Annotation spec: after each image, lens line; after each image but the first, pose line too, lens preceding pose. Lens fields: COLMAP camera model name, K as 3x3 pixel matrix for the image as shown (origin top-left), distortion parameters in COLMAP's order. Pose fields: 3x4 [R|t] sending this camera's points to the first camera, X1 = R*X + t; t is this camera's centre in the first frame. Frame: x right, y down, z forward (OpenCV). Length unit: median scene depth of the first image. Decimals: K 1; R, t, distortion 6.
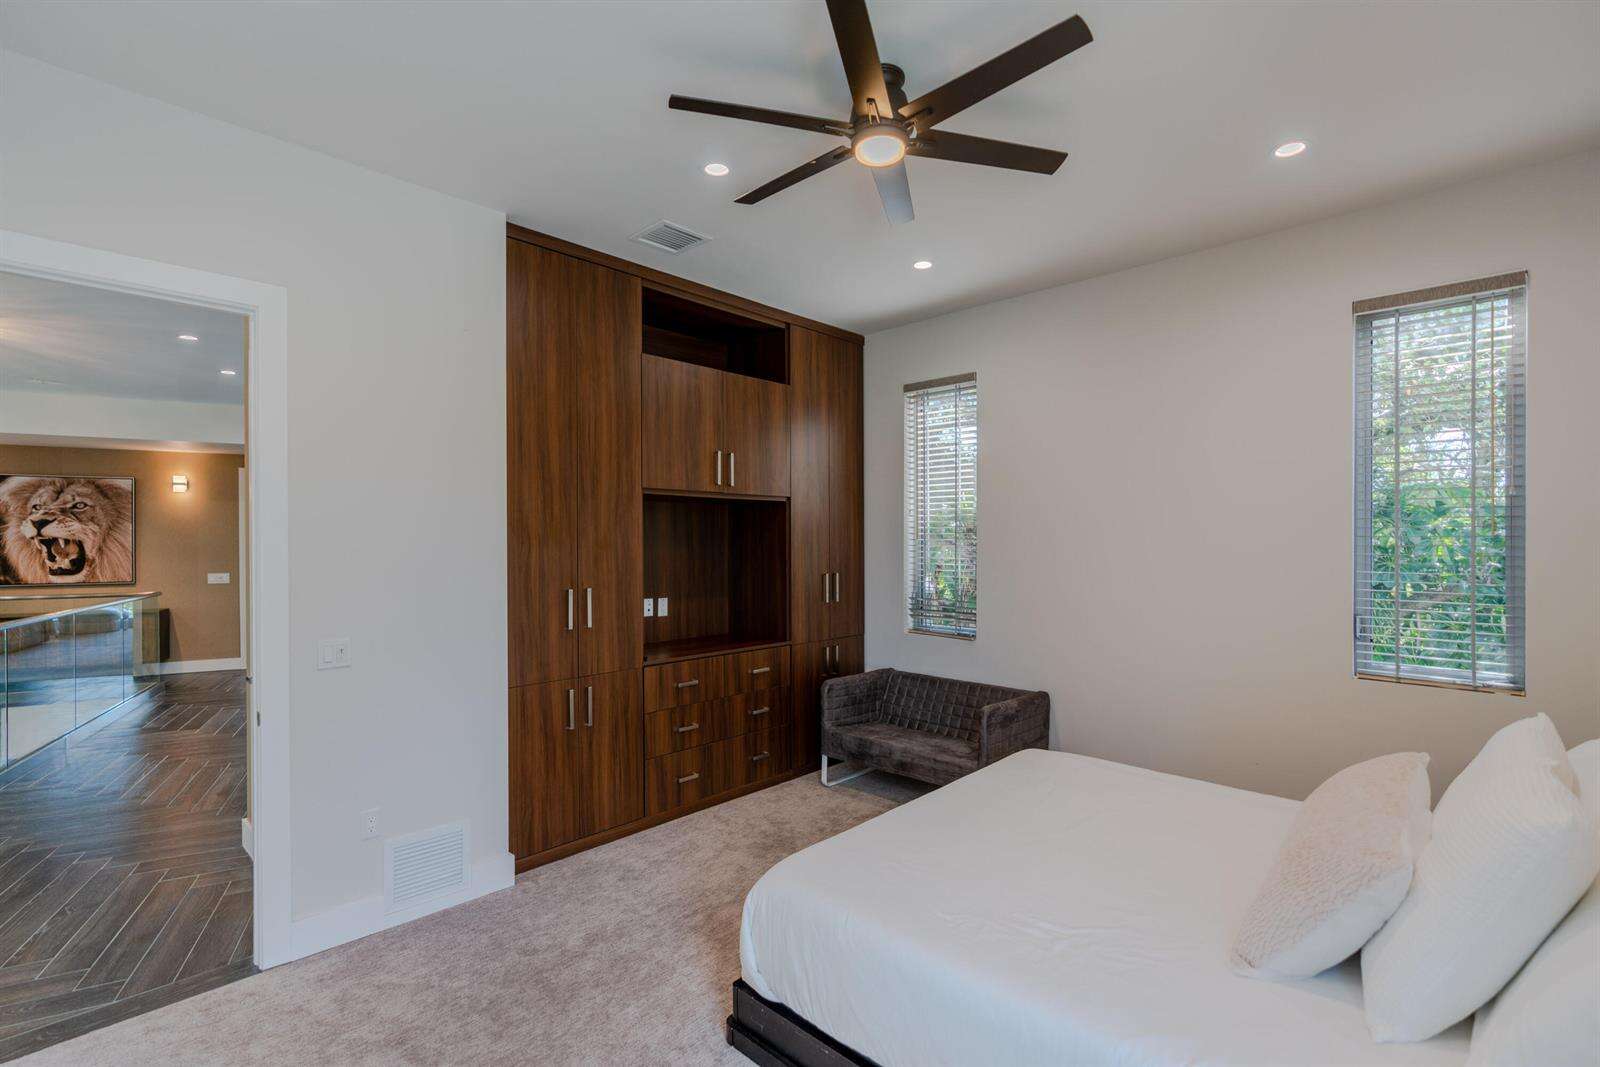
lens RADIAL K [[738.5, 0, 802.1], [0, 738.5, 536.1], [0, 0, 1]] dist [0.003901, 0.000530]
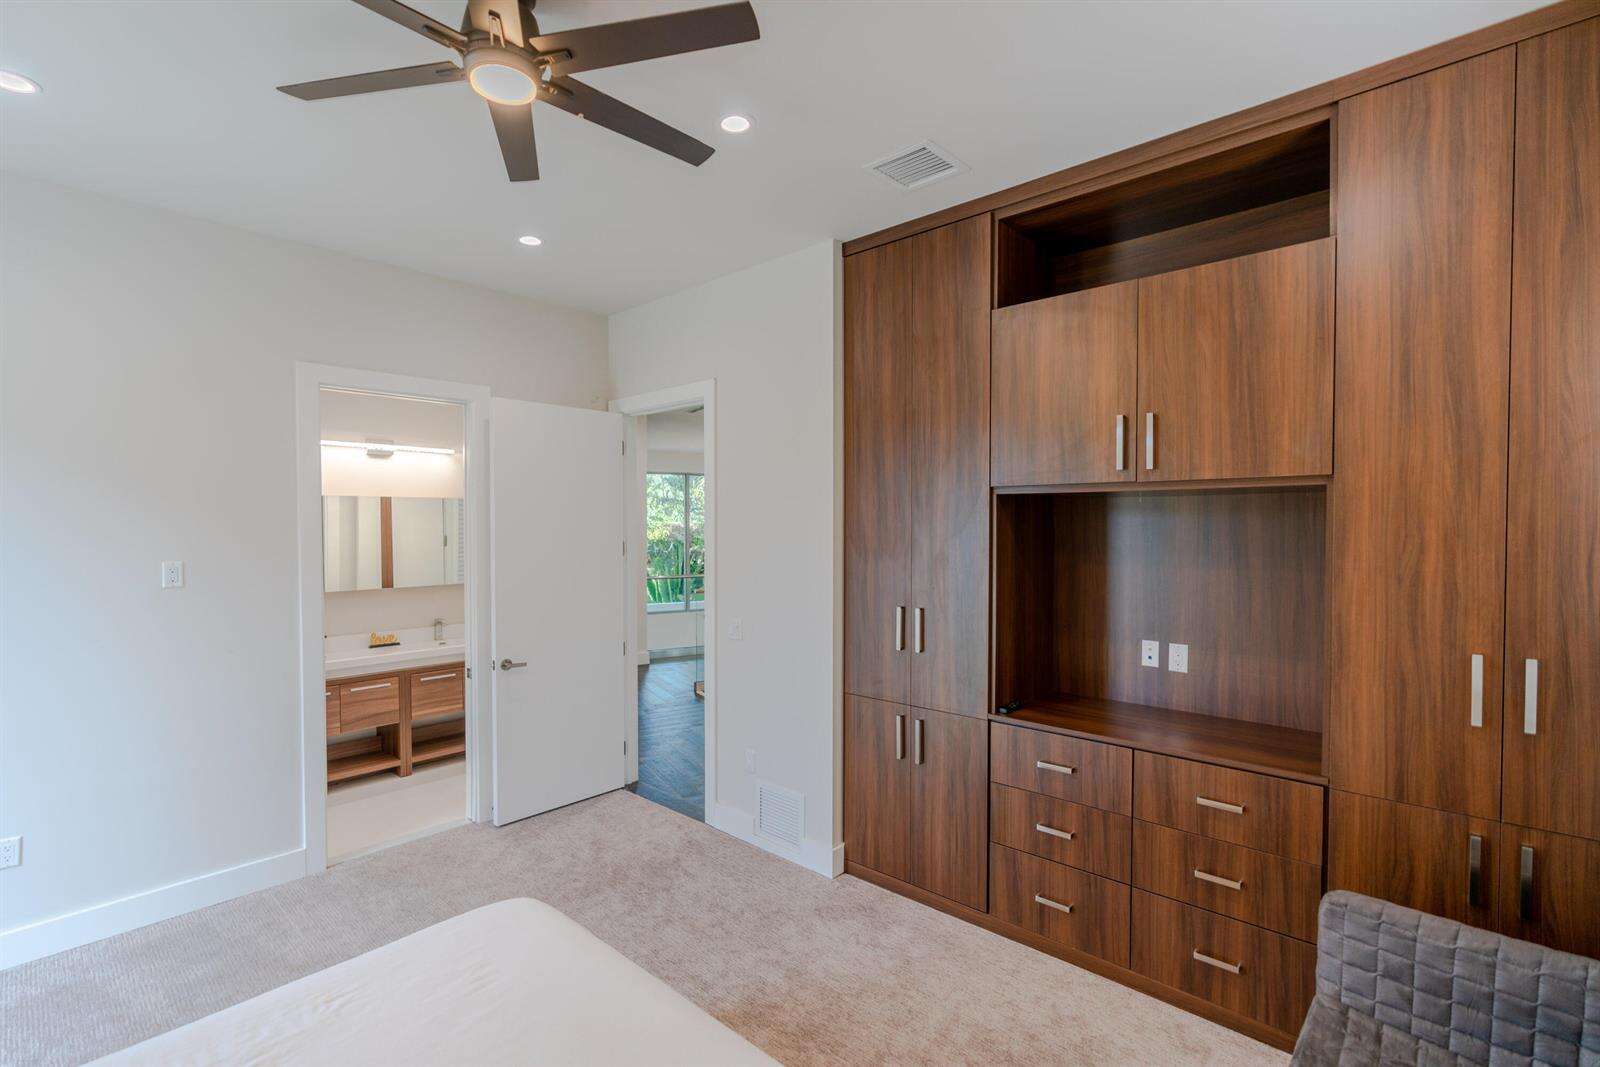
lens RADIAL K [[738.5, 0, 801.3], [0, 738.5, 535.5], [0, 0, 1]] dist [0.003901, 0.000530]
pose [[0.008073, 0.012721, -0.999886, 0.526818], [0.002429, 0.999916, 0.012741, -0.023546], [0.999964, -0.002532, 0.008041, 0.766034]]
